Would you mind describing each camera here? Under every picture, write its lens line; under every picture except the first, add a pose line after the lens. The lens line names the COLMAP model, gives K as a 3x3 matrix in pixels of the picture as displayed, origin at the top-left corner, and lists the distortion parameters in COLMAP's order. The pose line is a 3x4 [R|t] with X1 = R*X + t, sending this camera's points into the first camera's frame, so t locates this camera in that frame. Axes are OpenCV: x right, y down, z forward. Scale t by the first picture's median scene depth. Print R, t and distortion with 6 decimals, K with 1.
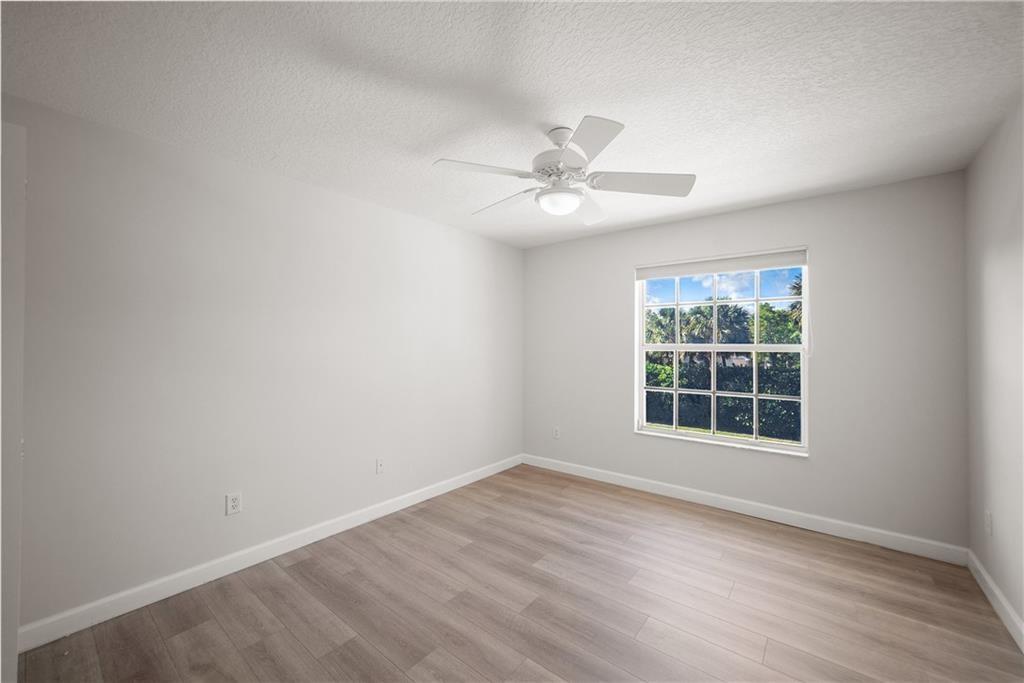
lens RADIAL K [[404.5, 0, 512.0], [0, 404.5, 341.5], [0, 0, 1]] dist [-0.024357, 0.009678]
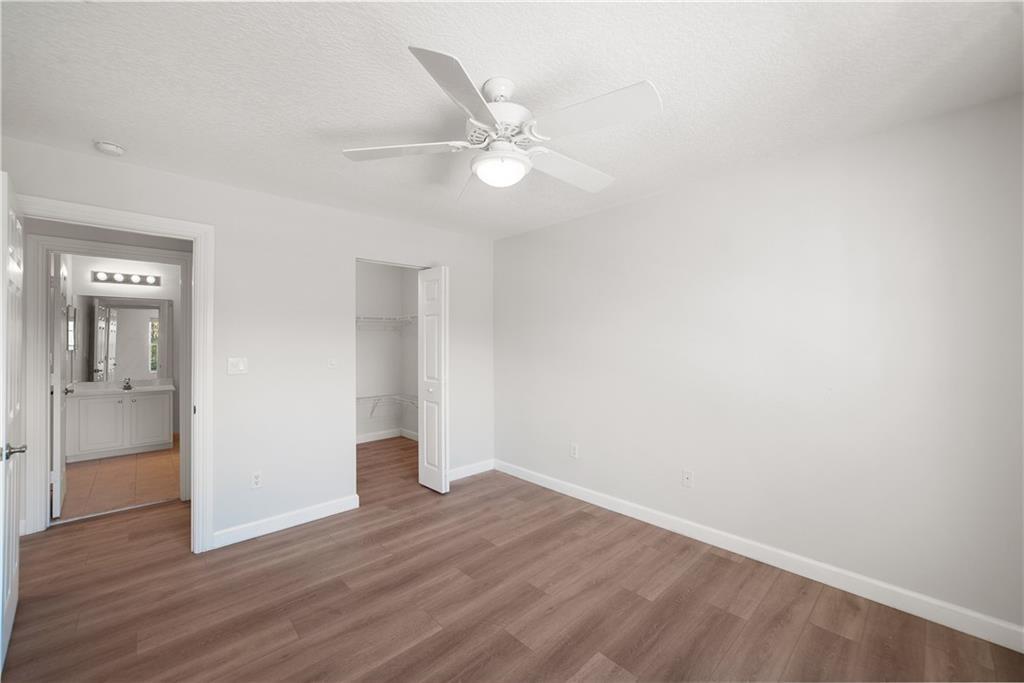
lens RADIAL K [[404.5, 0, 512.0], [0, 404.5, 341.5], [0, 0, 1]] dist [-0.024357, 0.009678]
pose [[-0.152271, -0.008295, -0.988304, 0.796658], [0.012525, 0.999868, -0.010322, 0.014354], [0.988259, -0.013950, -0.152147, 0.989528]]
